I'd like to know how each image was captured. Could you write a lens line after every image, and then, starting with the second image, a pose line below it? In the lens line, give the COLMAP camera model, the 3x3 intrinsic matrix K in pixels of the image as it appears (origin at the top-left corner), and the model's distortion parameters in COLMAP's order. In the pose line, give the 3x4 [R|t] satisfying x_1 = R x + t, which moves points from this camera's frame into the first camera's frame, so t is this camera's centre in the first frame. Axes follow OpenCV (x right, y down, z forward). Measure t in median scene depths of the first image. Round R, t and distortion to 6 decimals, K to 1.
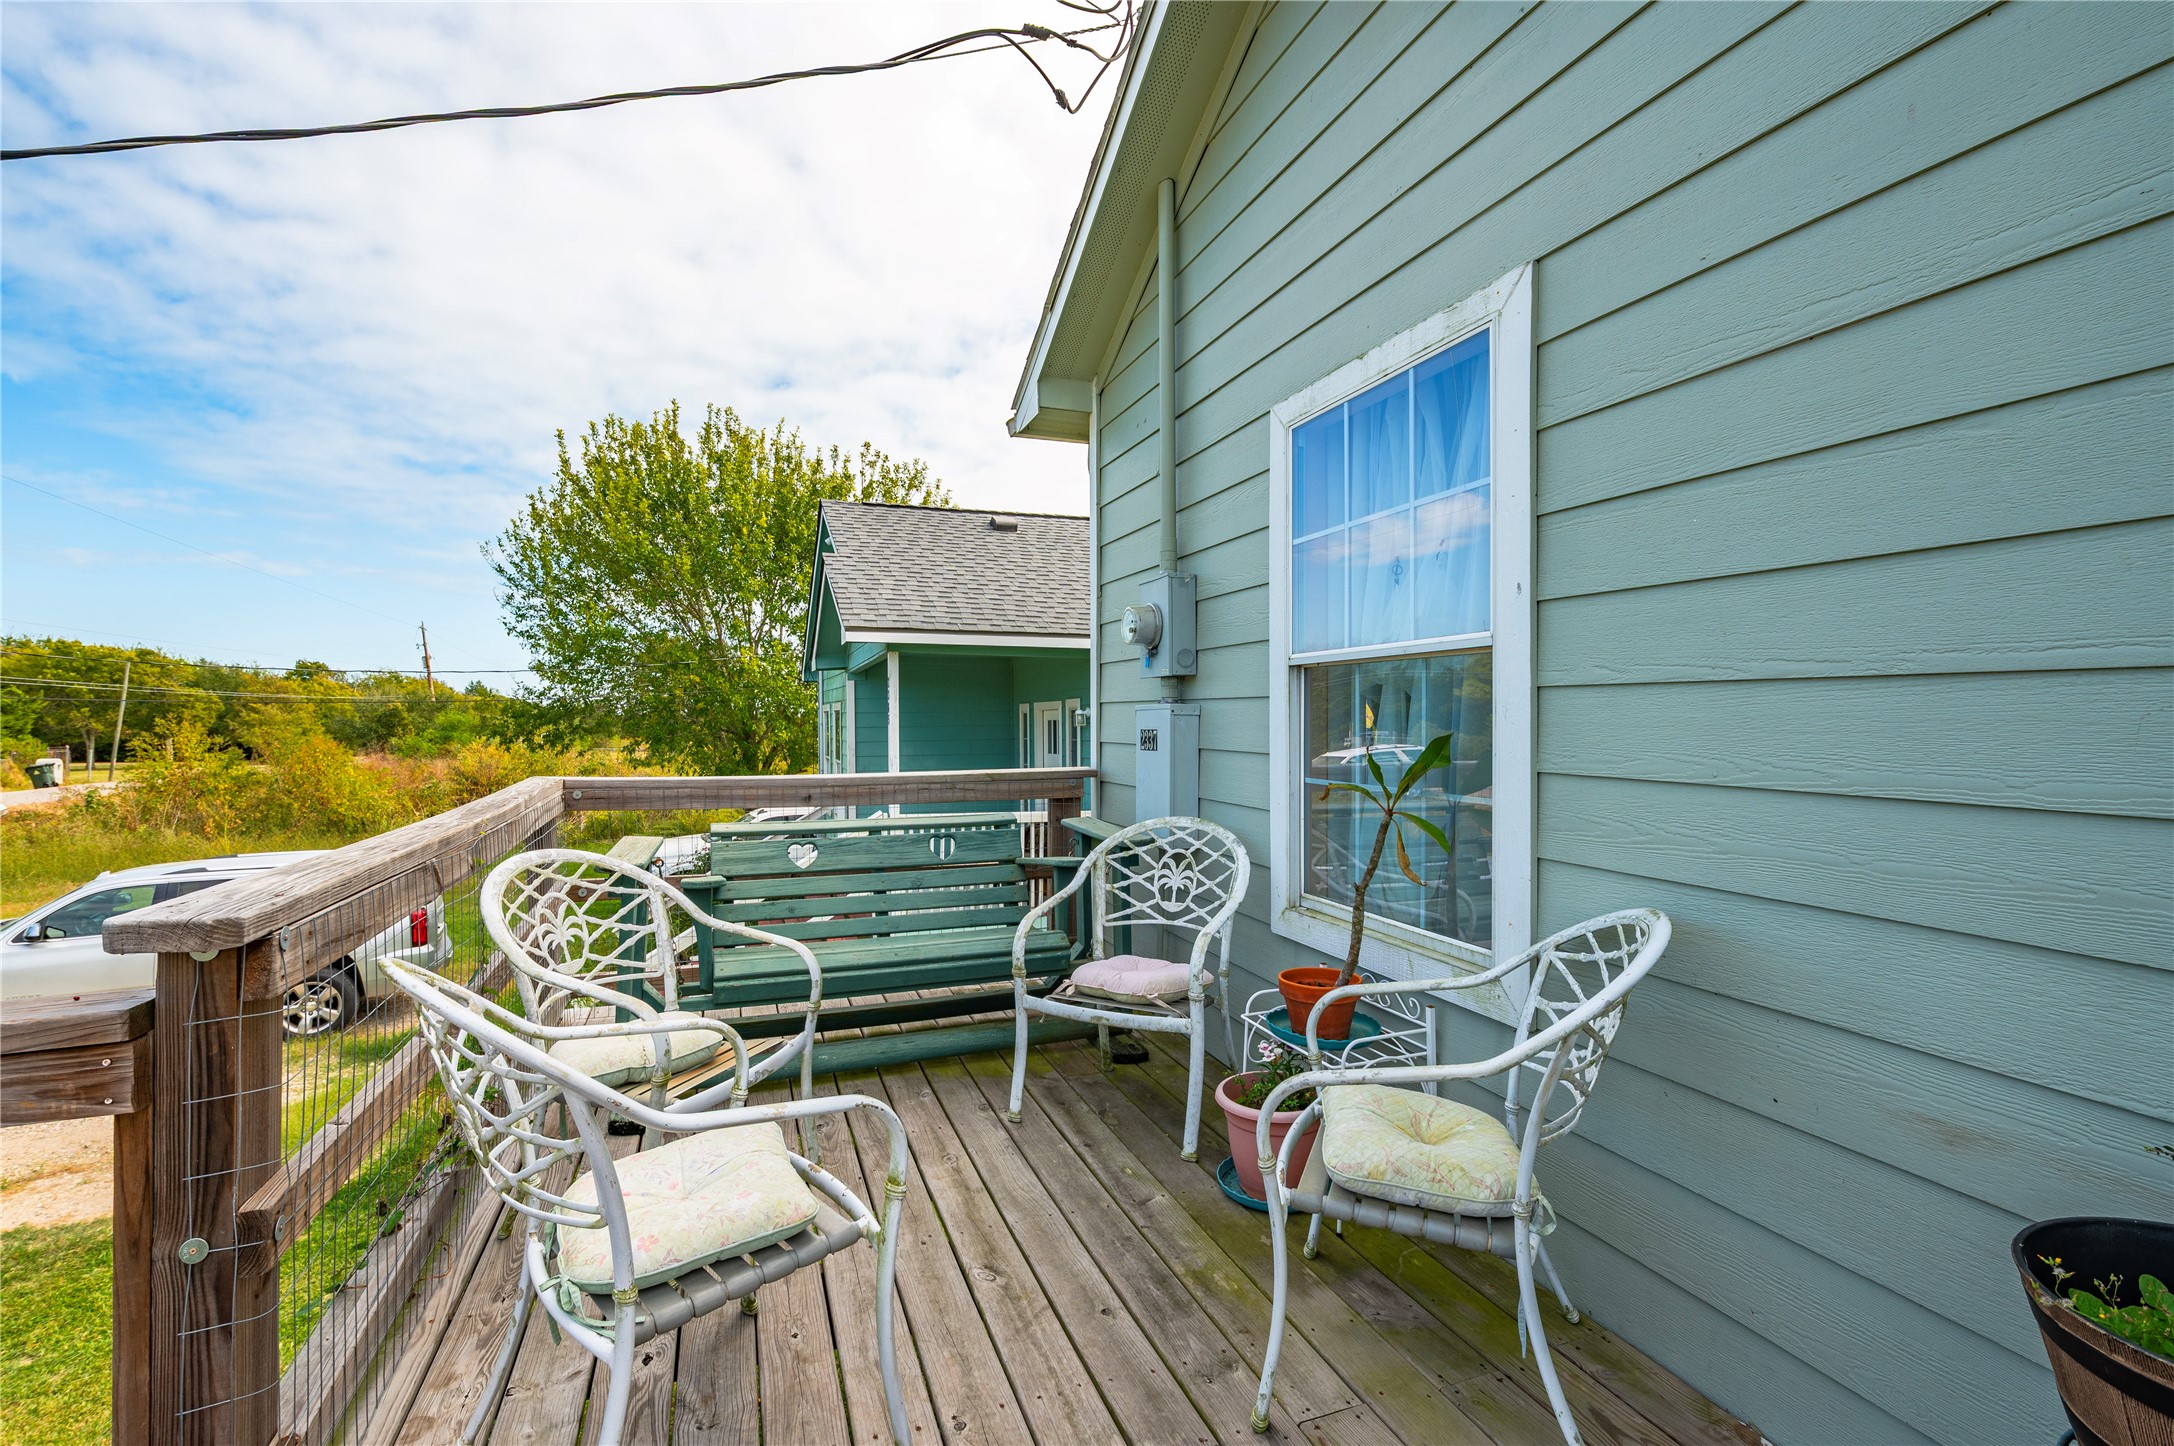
lens RADIAL K [[984.0, 0, 1083.3], [0, 984.0, 714.2], [0, 0, 1]] dist [0.024240, 0.000153]
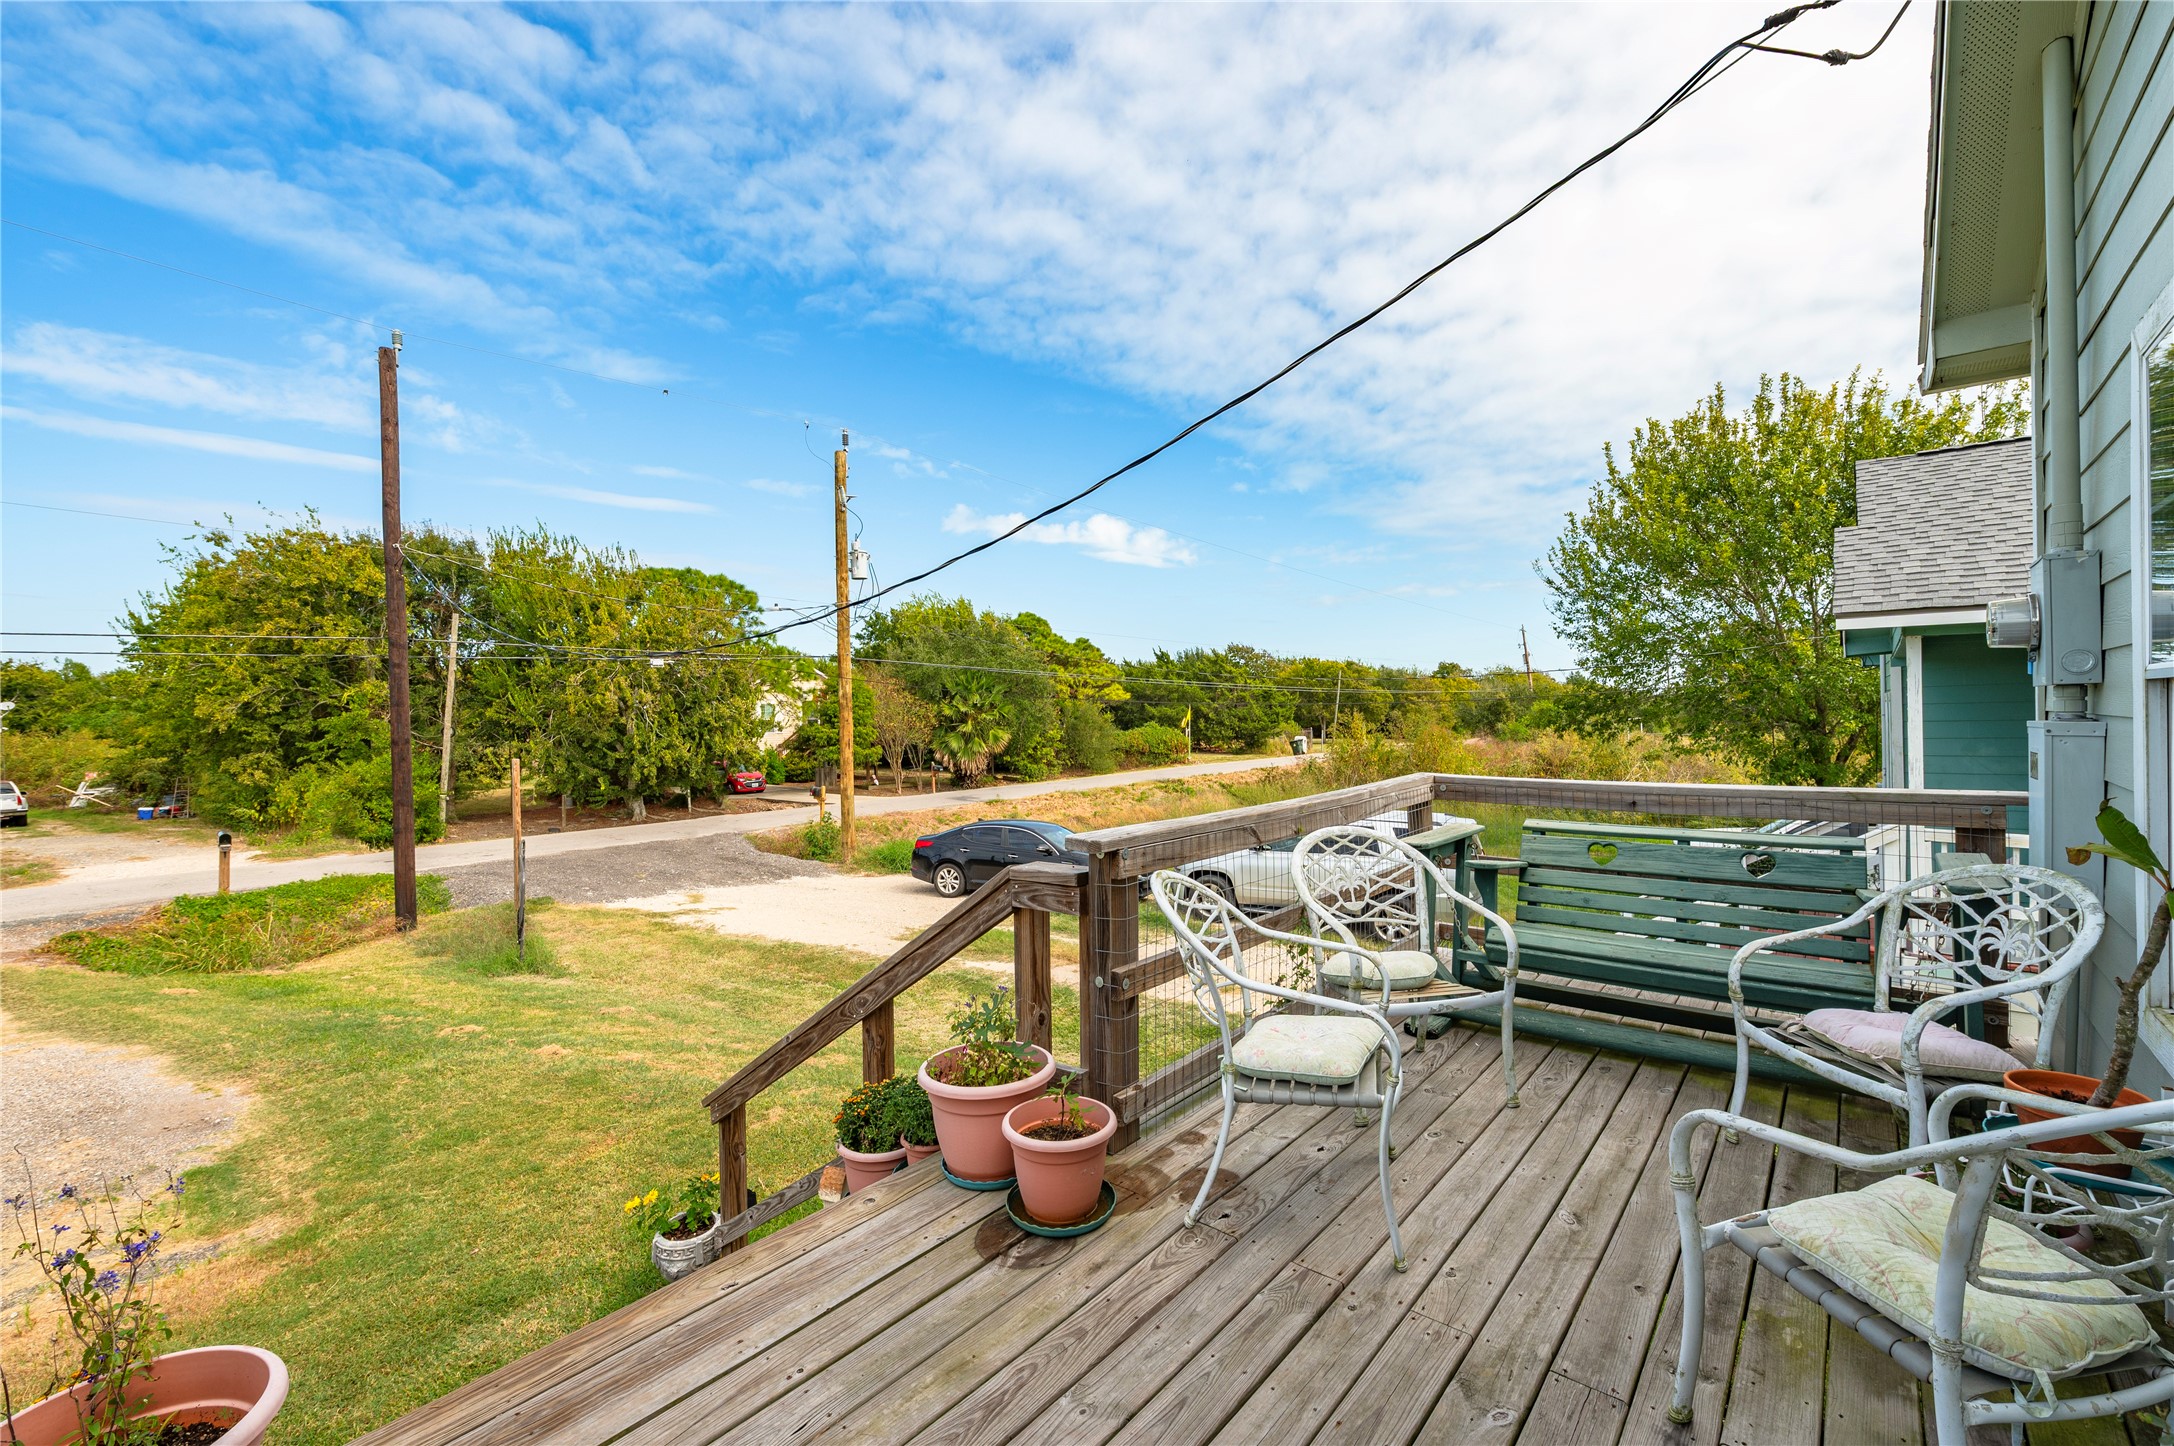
lens RADIAL K [[909.9, 0, 1087.0], [0, 909.9, 723.0], [0, 0, 1]] dist [-0.006337, 0.000209]
pose [[0.499328, 0.003742, -0.866405, 0.328254], [0.018561, 0.999715, 0.015015, -0.033967], [0.866214, -0.023579, 0.499117, -0.019068]]
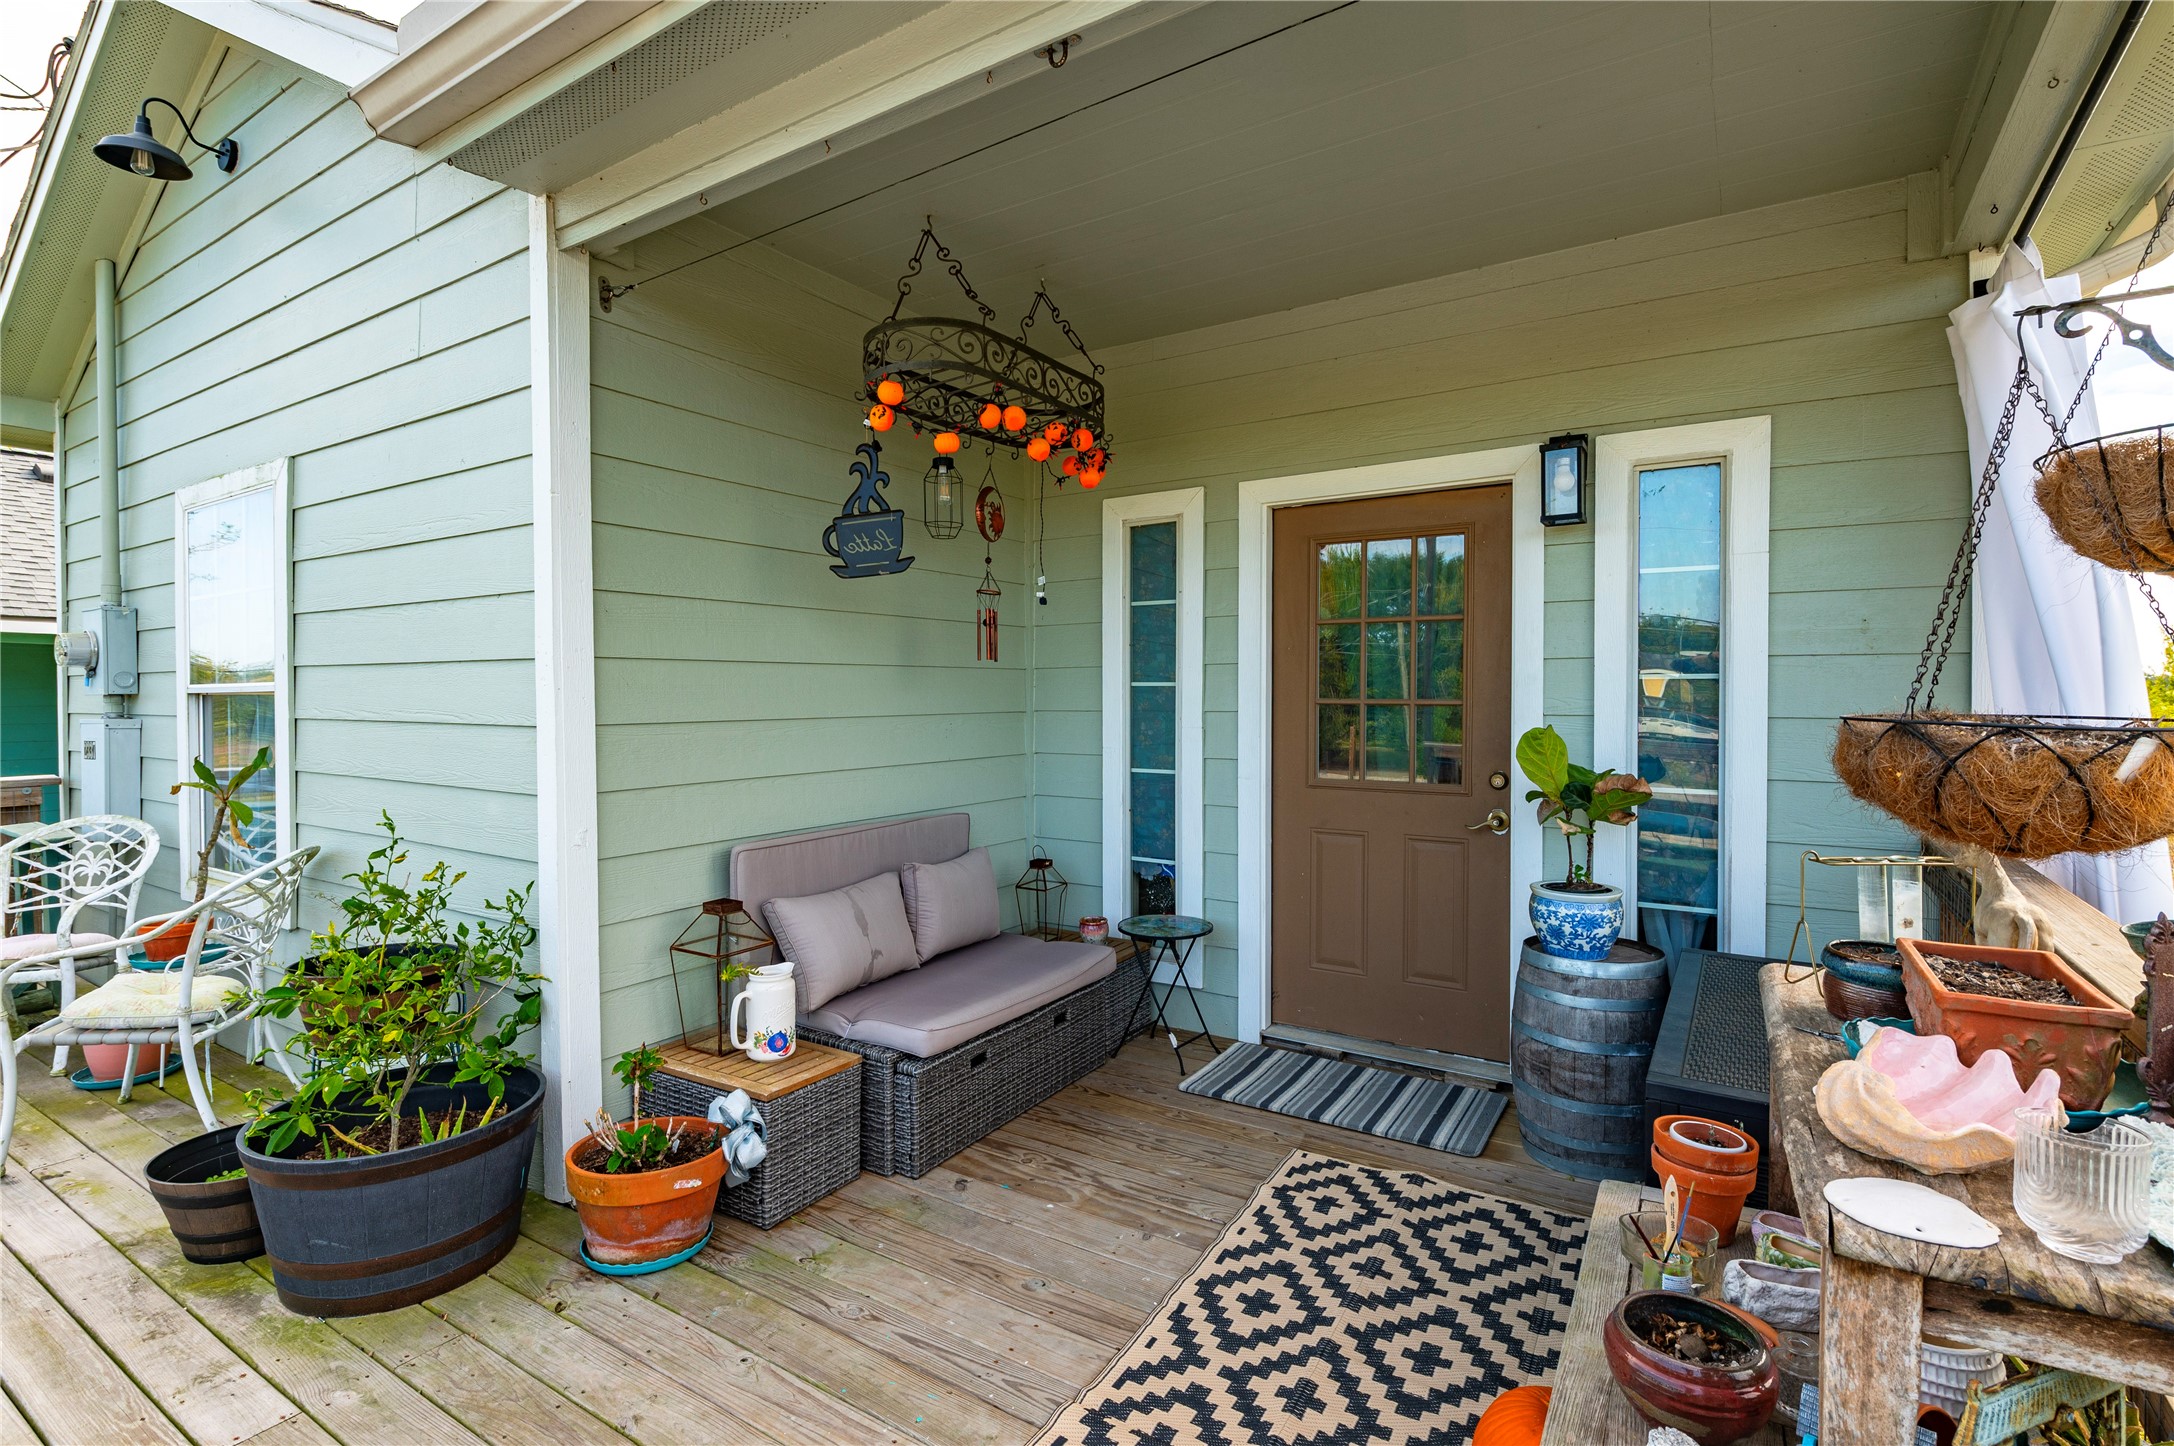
lens RADIAL K [[1005.5, 0, 1091.3], [0, 1005.5, 714.7], [0, 0, 1]] dist [0.001666, 0.000267]
pose [[0.786905, -0.008638, 0.617013, 0.269426], [-0.002144, 0.999858, 0.016733, -0.037655], [-0.617070, -0.014490, 0.786775, -0.650398]]
